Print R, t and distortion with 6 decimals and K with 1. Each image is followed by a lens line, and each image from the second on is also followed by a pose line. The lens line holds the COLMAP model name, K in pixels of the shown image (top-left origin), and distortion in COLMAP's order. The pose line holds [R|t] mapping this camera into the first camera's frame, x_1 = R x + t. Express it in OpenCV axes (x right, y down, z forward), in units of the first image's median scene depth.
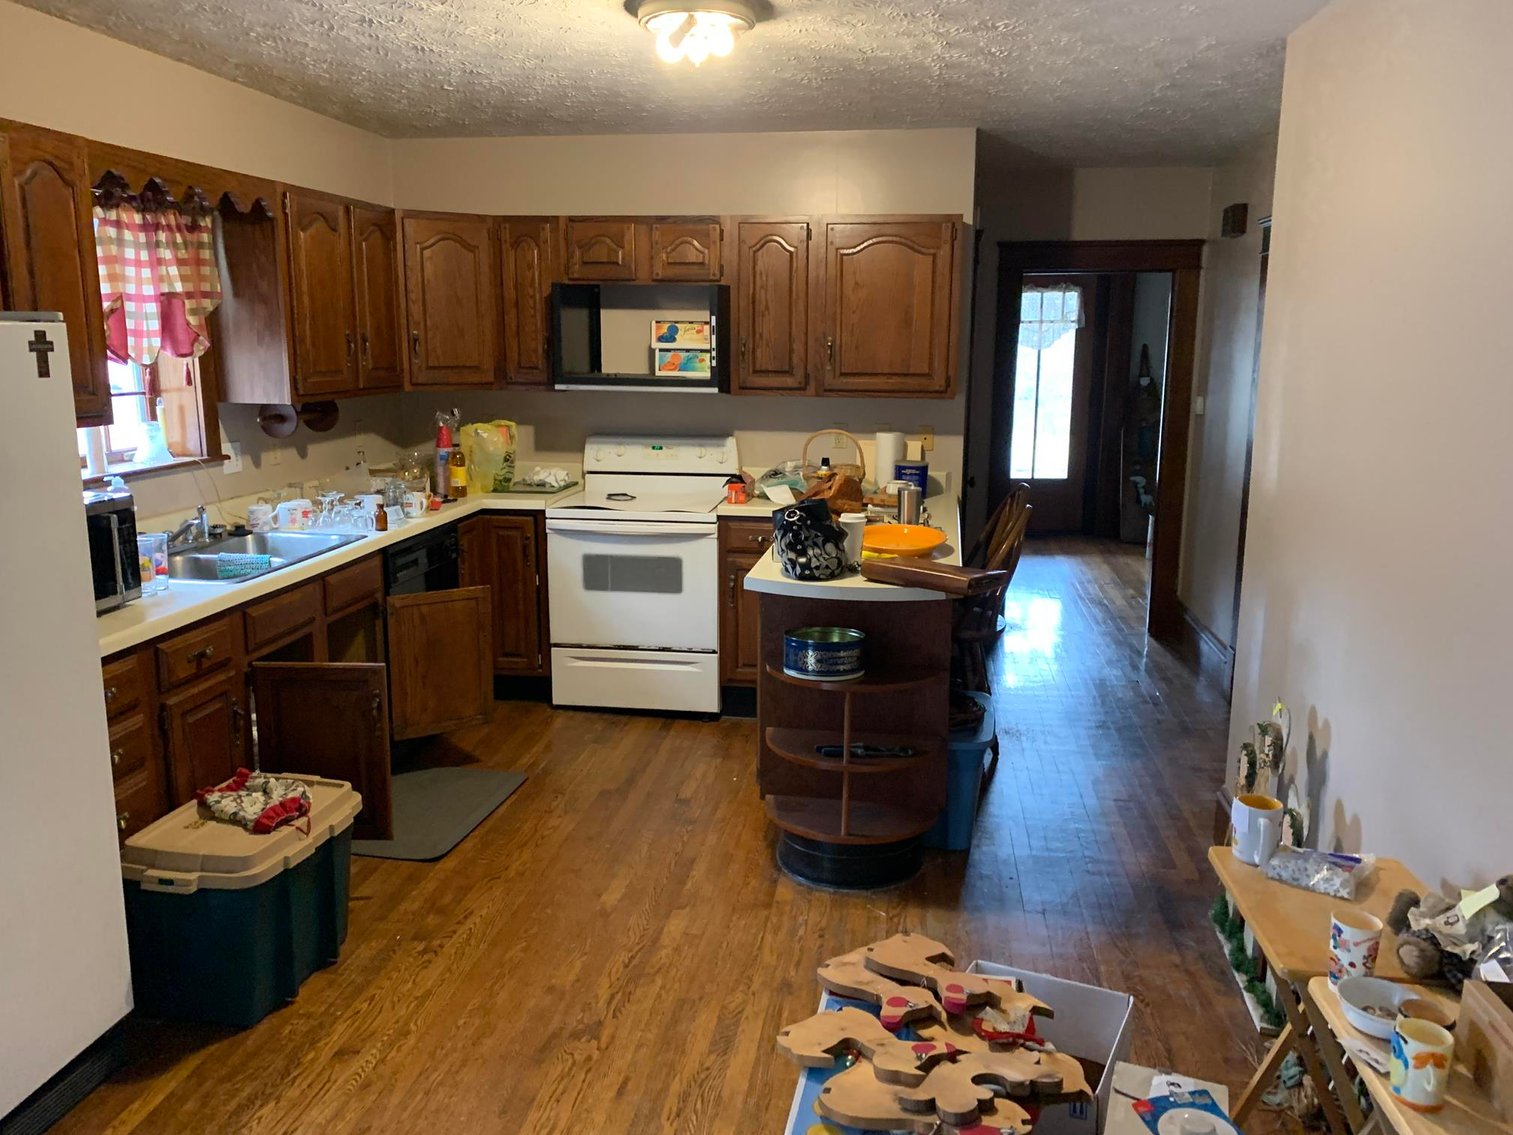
lens RADIAL K [[1159.0, 0, 771.2], [0, 1159.0, 561.8], [0, 0, 1]] dist [0.034107, -0.010080]
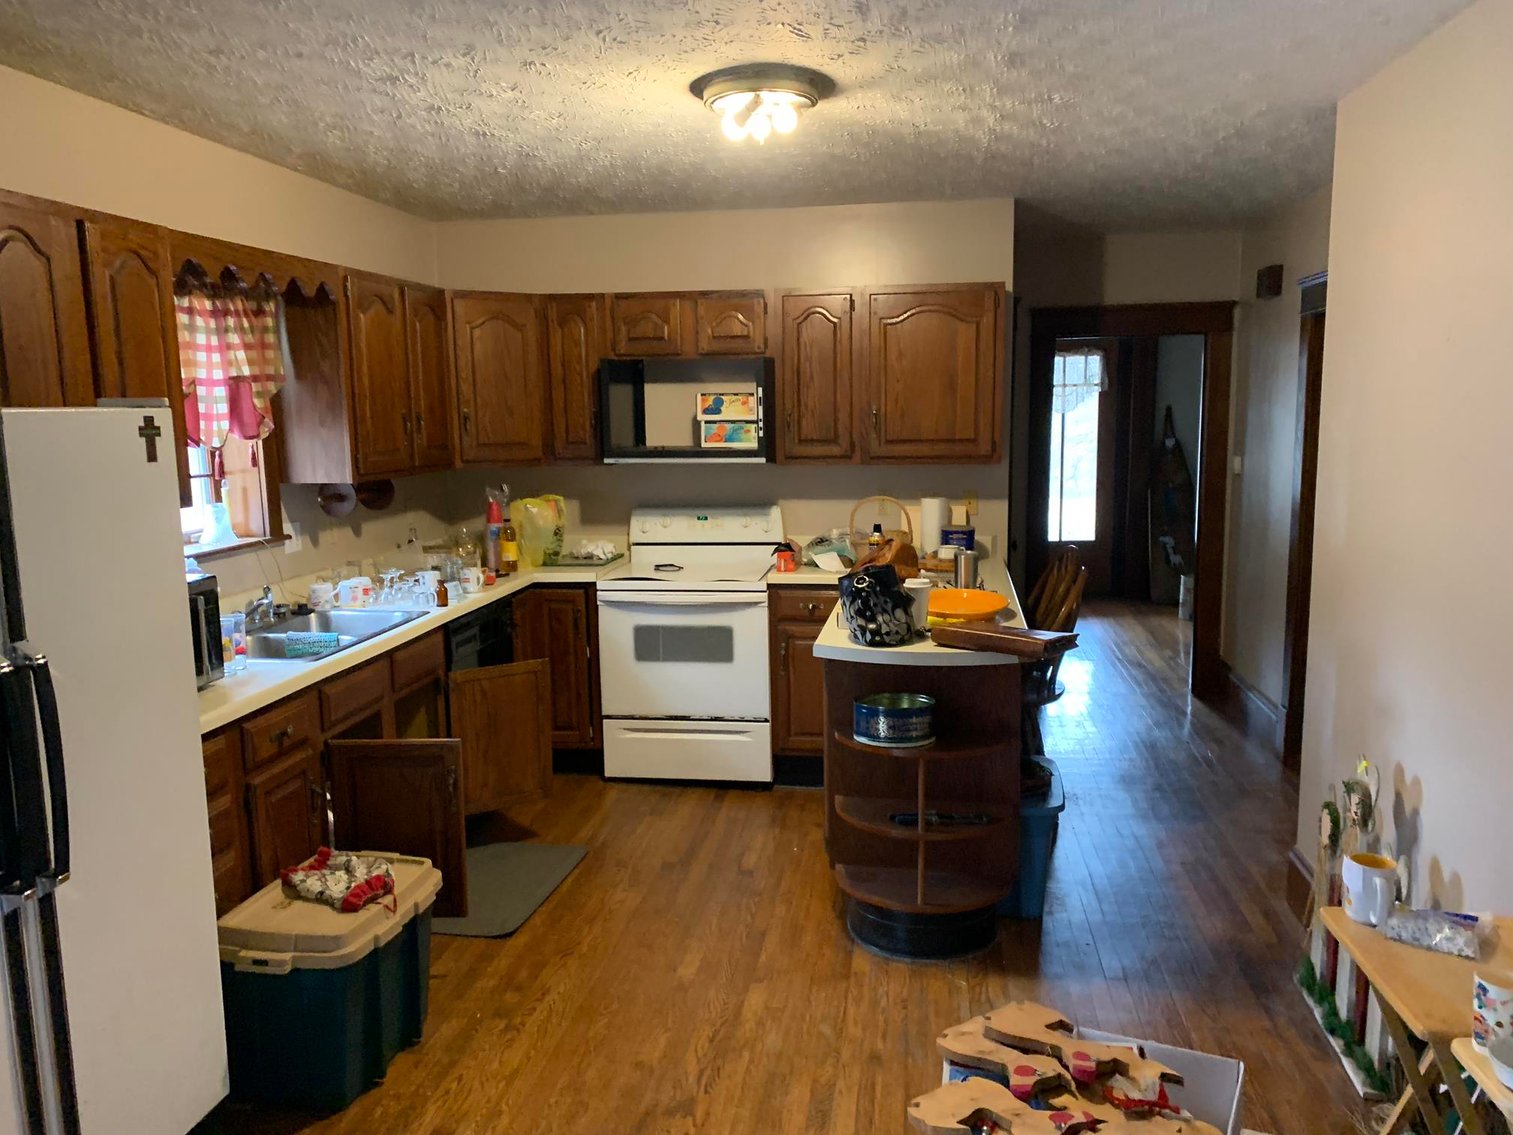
lens RADIAL K [[1160.8, 0, 759.7], [0, 1160.8, 587.8], [0, 0, 1]] dist [0.042066, -0.021190]
pose [[0.999767, -0.021048, -0.004743, -0.061353], [0.020857, 0.999087, -0.037289, 0.000358], [0.005523, 0.037181, 0.999293, -0.005225]]
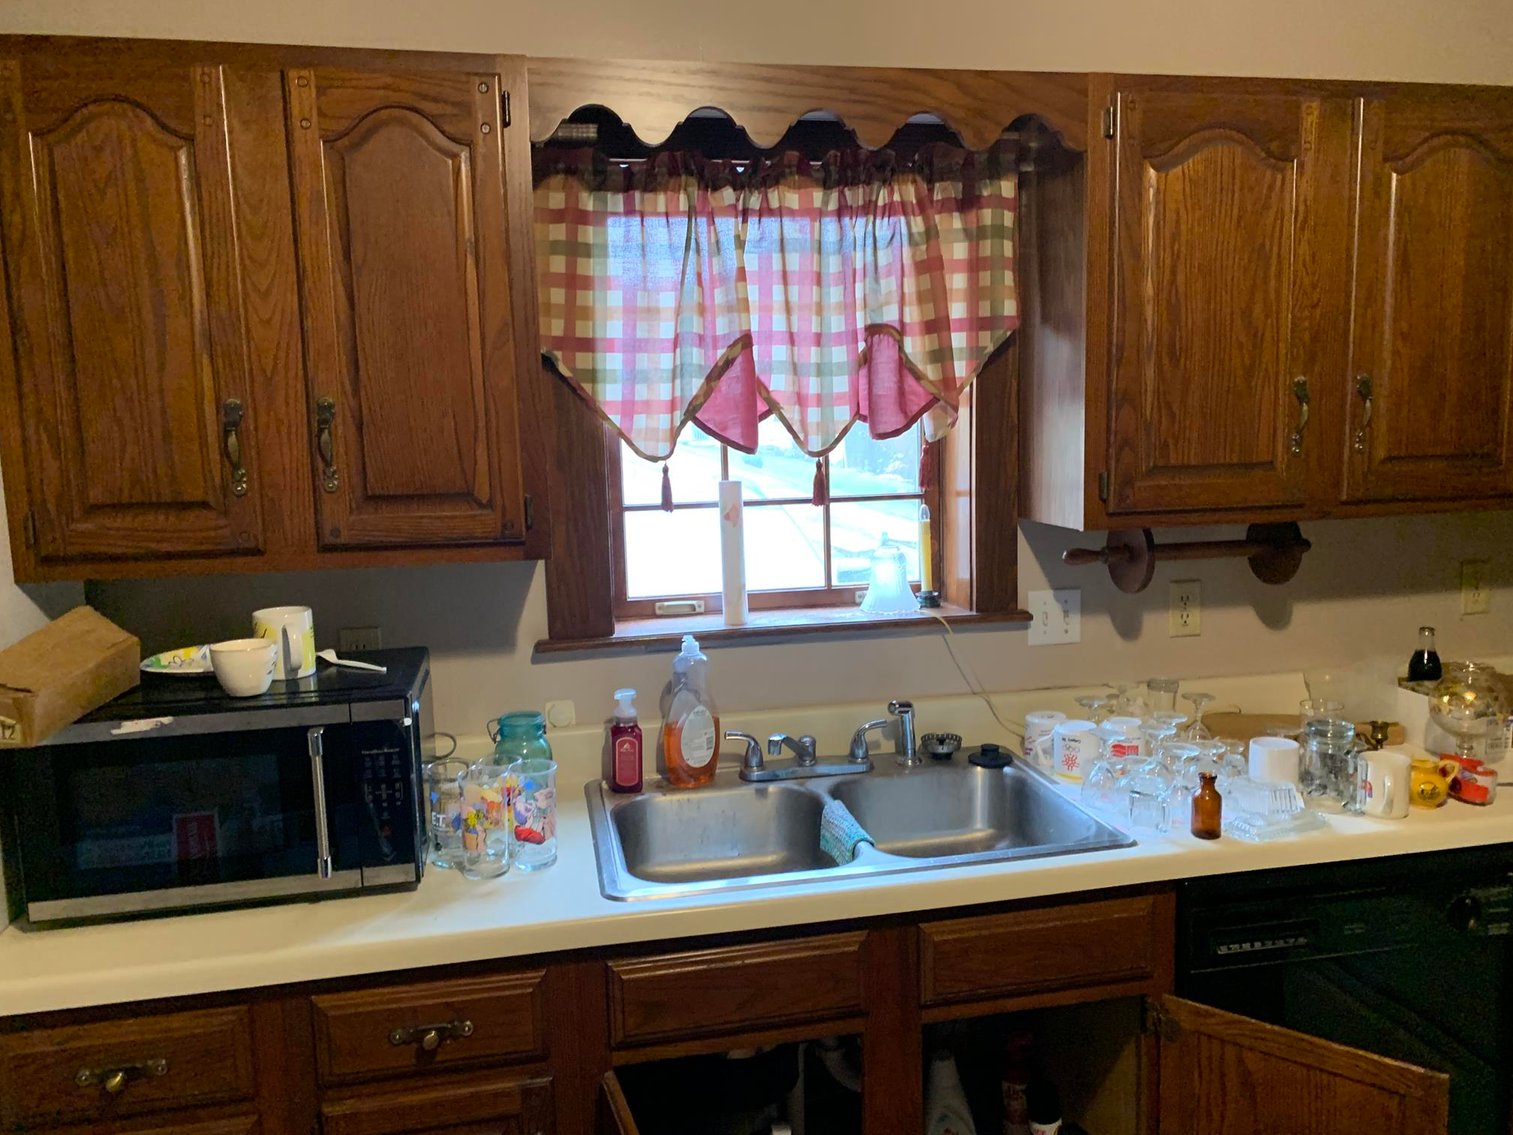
lens RADIAL K [[1170.2, 0, 761.6], [0, 1170.2, 569.0], [0, 0, 1]] dist [0.057987, -0.003824]
pose [[0.336425, 0.109240, -0.935353, 0.007434], [-0.155526, 0.986055, 0.059223, -0.139368], [0.928779, 0.125547, 0.348723, 0.768347]]
